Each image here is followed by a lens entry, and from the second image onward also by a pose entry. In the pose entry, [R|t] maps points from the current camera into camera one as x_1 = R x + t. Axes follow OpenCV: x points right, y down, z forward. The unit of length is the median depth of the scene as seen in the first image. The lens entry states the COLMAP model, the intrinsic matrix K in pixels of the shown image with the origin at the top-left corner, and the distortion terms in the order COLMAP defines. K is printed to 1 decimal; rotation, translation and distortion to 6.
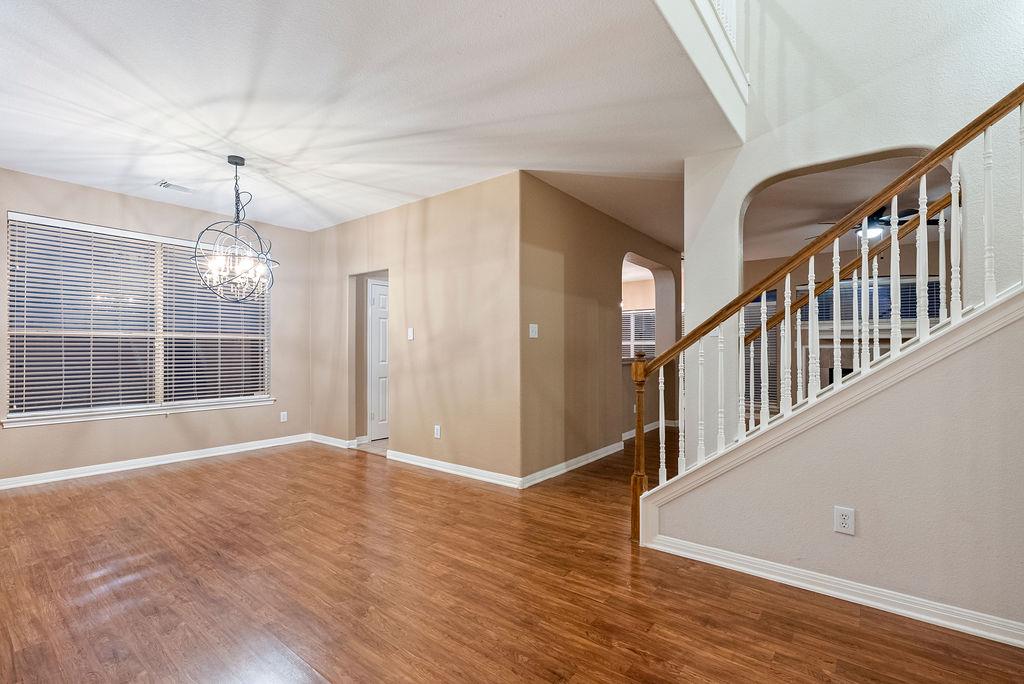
lens RADIAL K [[460.1, 0, 514.1], [0, 460.1, 346.6], [0, 0, 1]] dist [-0.000257, -0.000007]
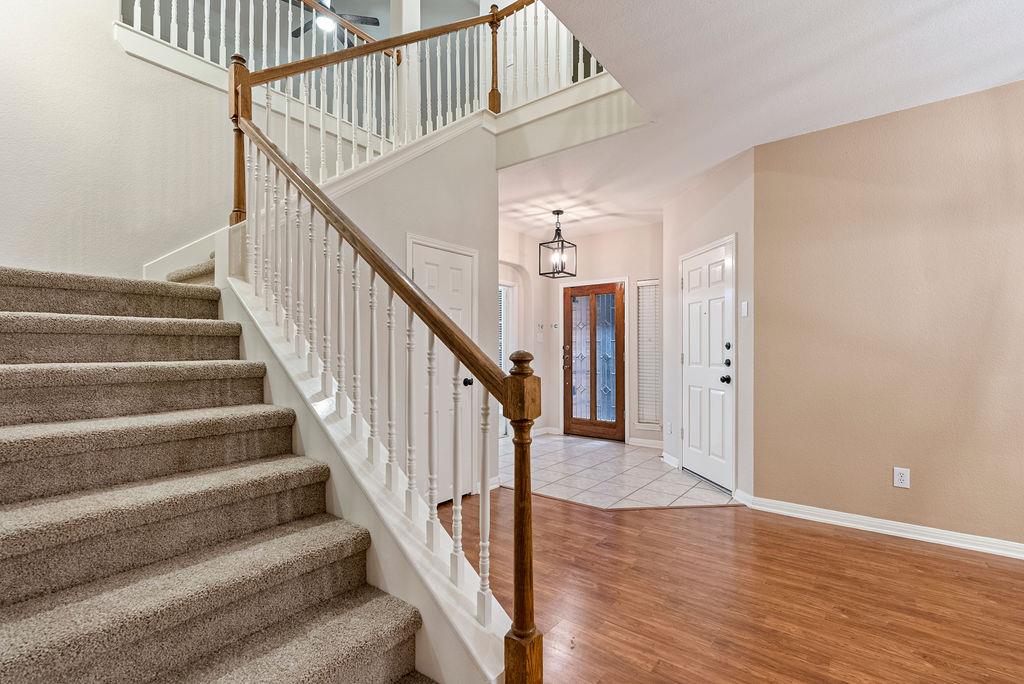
lens RADIAL K [[460.1, 0, 514.1], [0, 460.1, 346.6], [0, 0, 1]] dist [-0.000257, -0.000007]
pose [[-0.999997, 0.000186, 0.002490, 0.520419], [0.000168, 0.999976, -0.006973, 0.011462], [-0.002492, -0.006972, -0.999973, 2.685020]]
